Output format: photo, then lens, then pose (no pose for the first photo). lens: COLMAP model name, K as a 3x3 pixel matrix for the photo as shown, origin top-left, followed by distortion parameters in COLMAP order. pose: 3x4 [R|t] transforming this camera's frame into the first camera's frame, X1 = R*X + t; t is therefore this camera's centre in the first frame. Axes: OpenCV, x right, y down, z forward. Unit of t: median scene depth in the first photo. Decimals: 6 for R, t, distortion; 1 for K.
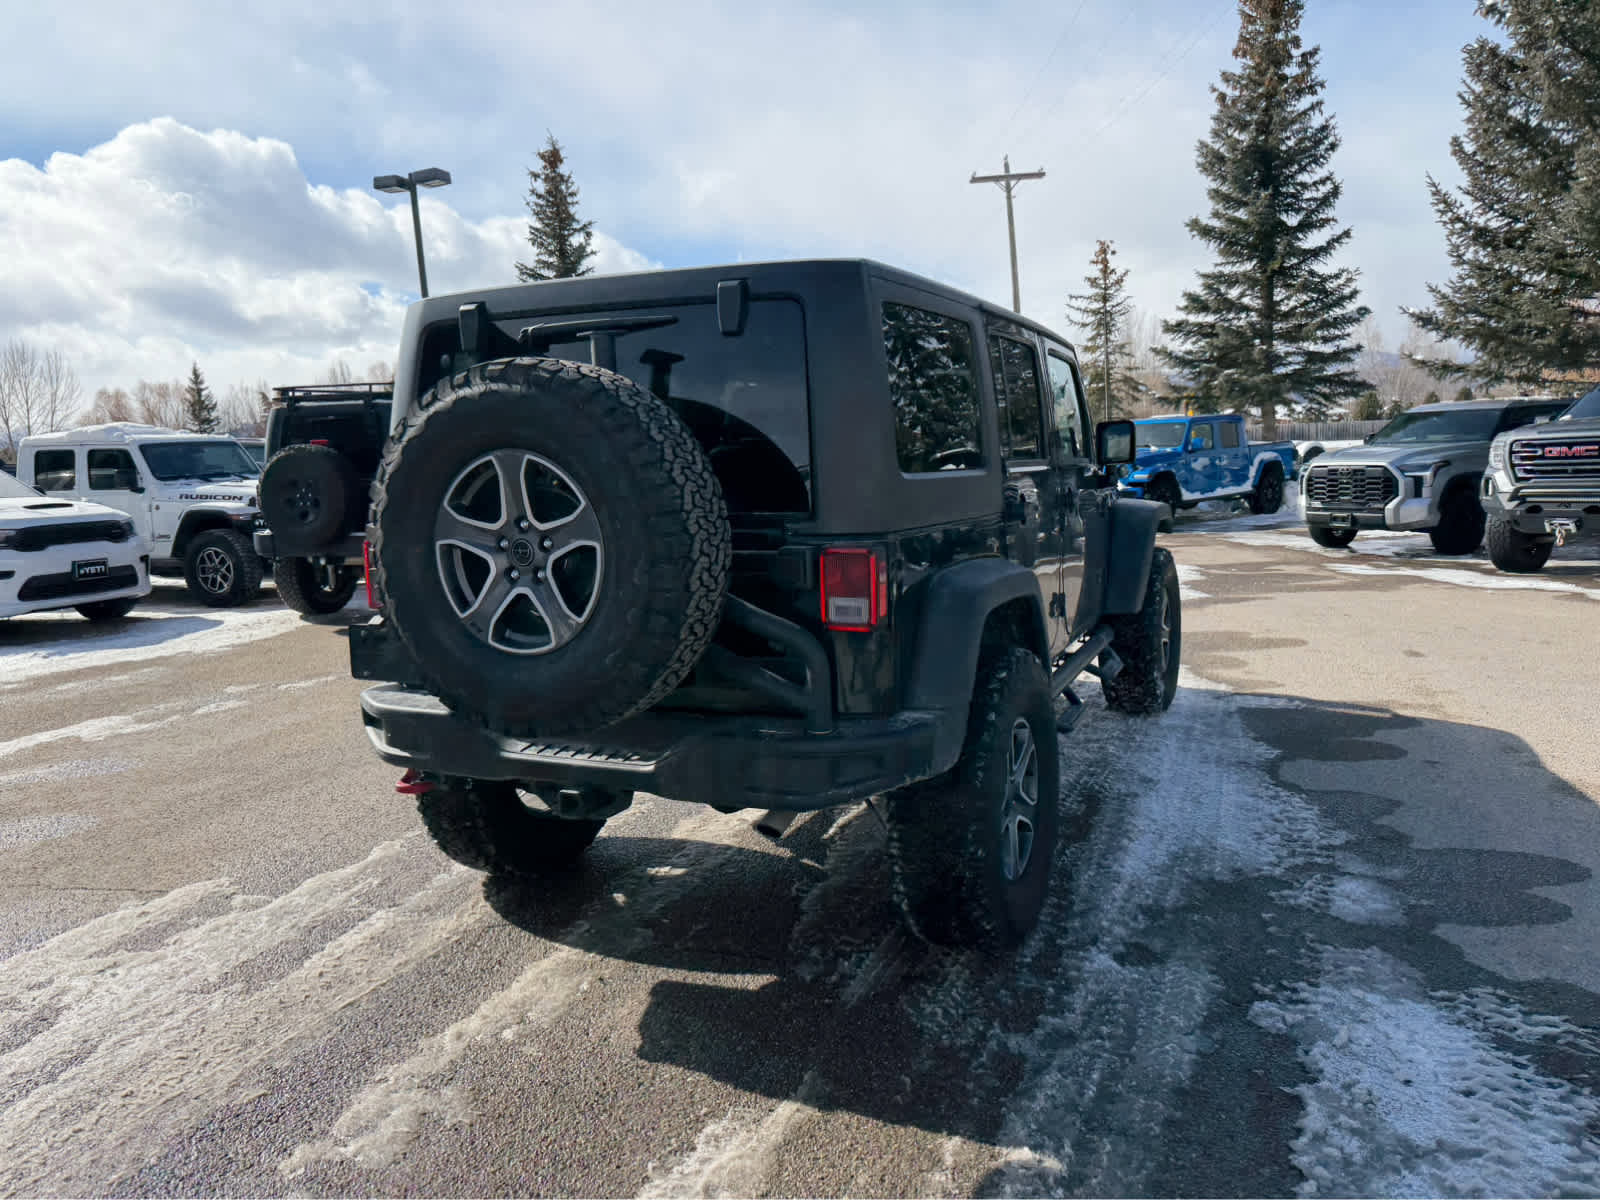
lens RADIAL K [[1128.2, 0, 811.7], [0, 1128.2, 595.7], [0, 0, 1]] dist [0.023962, -0.037543]
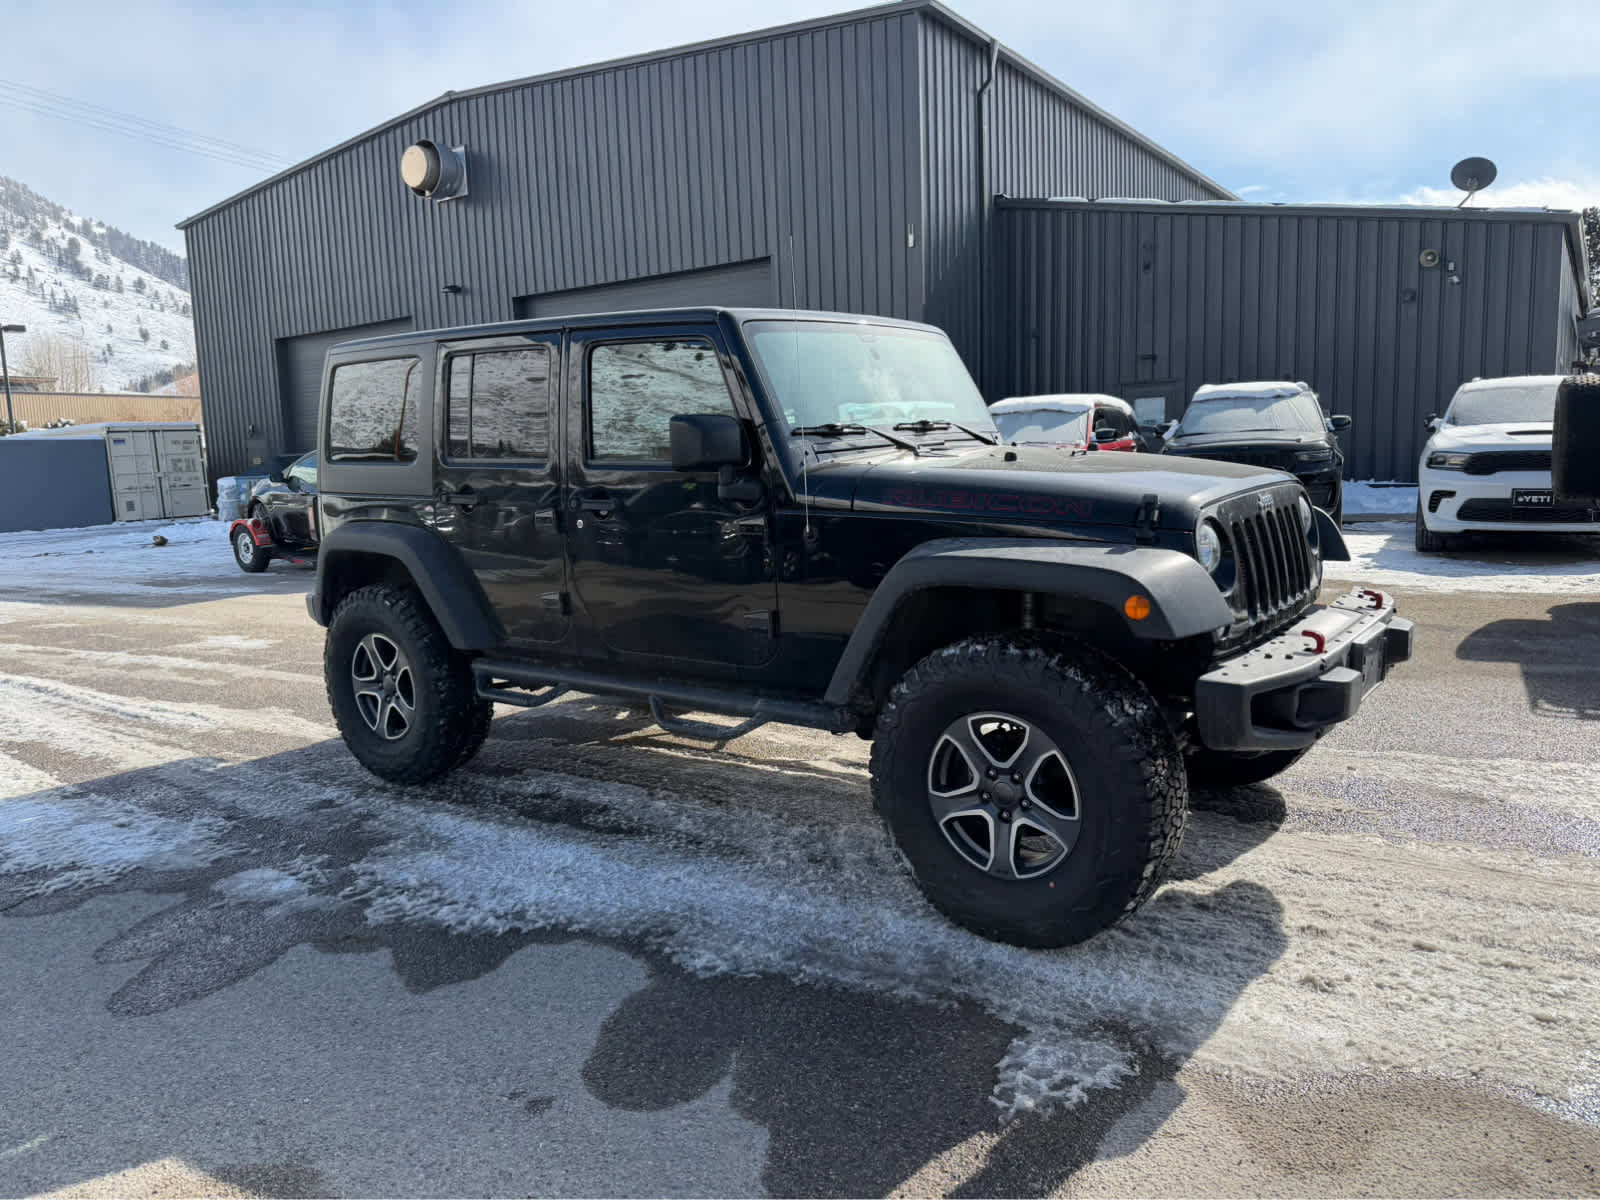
lens RADIAL K [[1128.2, 0, 812.4], [0, 1128.2, 608.4], [0, 0, 1]] dist [0.023962, -0.037543]
pose [[-0.207218, 0.195818, -0.958497, 1.319412], [-0.082318, 0.972798, 0.216536, -0.258980], [0.974825, 0.123772, -0.185462, 1.622774]]
